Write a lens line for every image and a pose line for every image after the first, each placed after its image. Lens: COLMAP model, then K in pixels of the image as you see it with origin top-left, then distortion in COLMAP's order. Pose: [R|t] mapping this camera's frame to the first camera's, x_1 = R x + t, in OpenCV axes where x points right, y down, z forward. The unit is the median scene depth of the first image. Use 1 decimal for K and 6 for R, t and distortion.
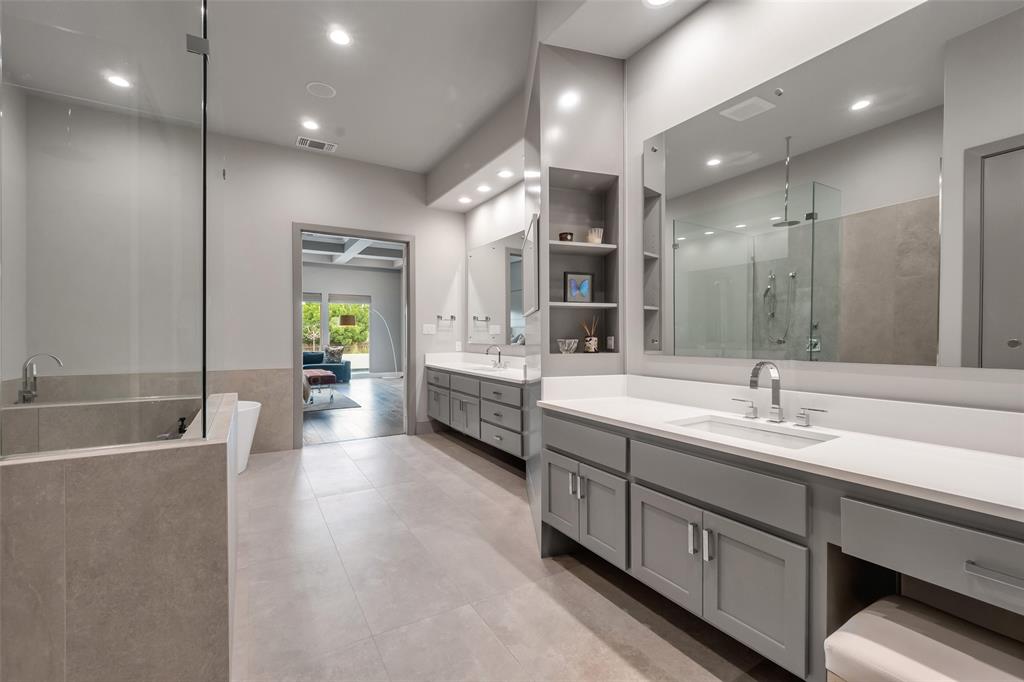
lens RADIAL K [[447.0, 0, 512.0], [0, 447.0, 341.0], [0, 0, 1]] dist [-0.006849, -0.000537]
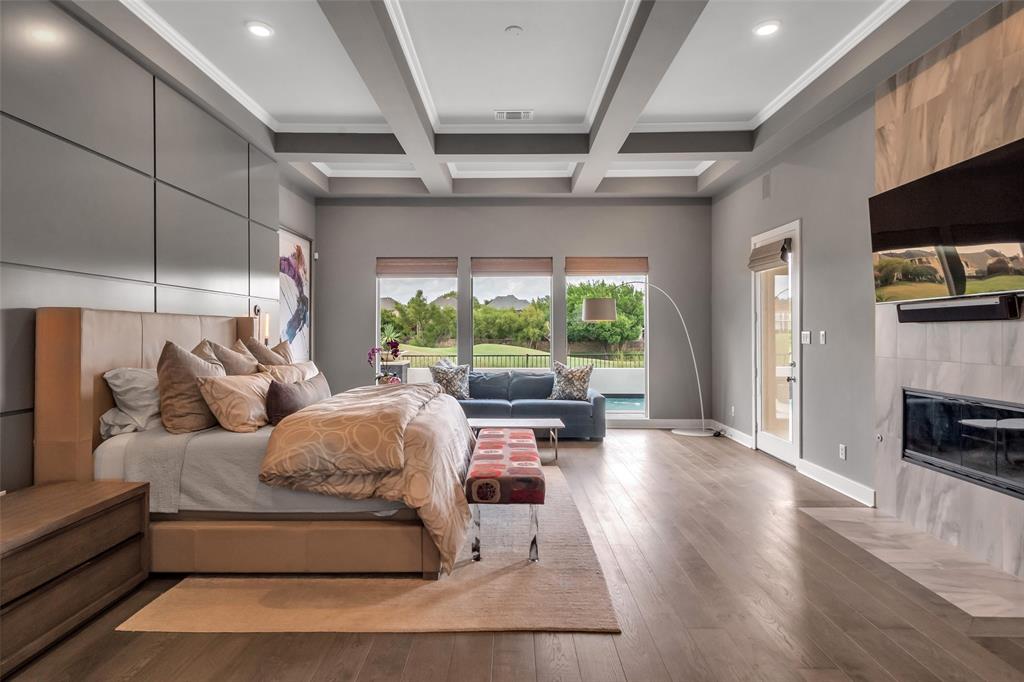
lens RADIAL K [[498.0, 0, 512.0], [0, 498.0, 341.0], [0, 0, 1]] dist [-0.001824, 0.000069]
pose [[0.844986, 0.011330, -0.534668, -0.168943], [-0.005160, 0.999902, 0.013033, -0.019011], [0.534763, -0.008254, 0.844962, 0.514307]]
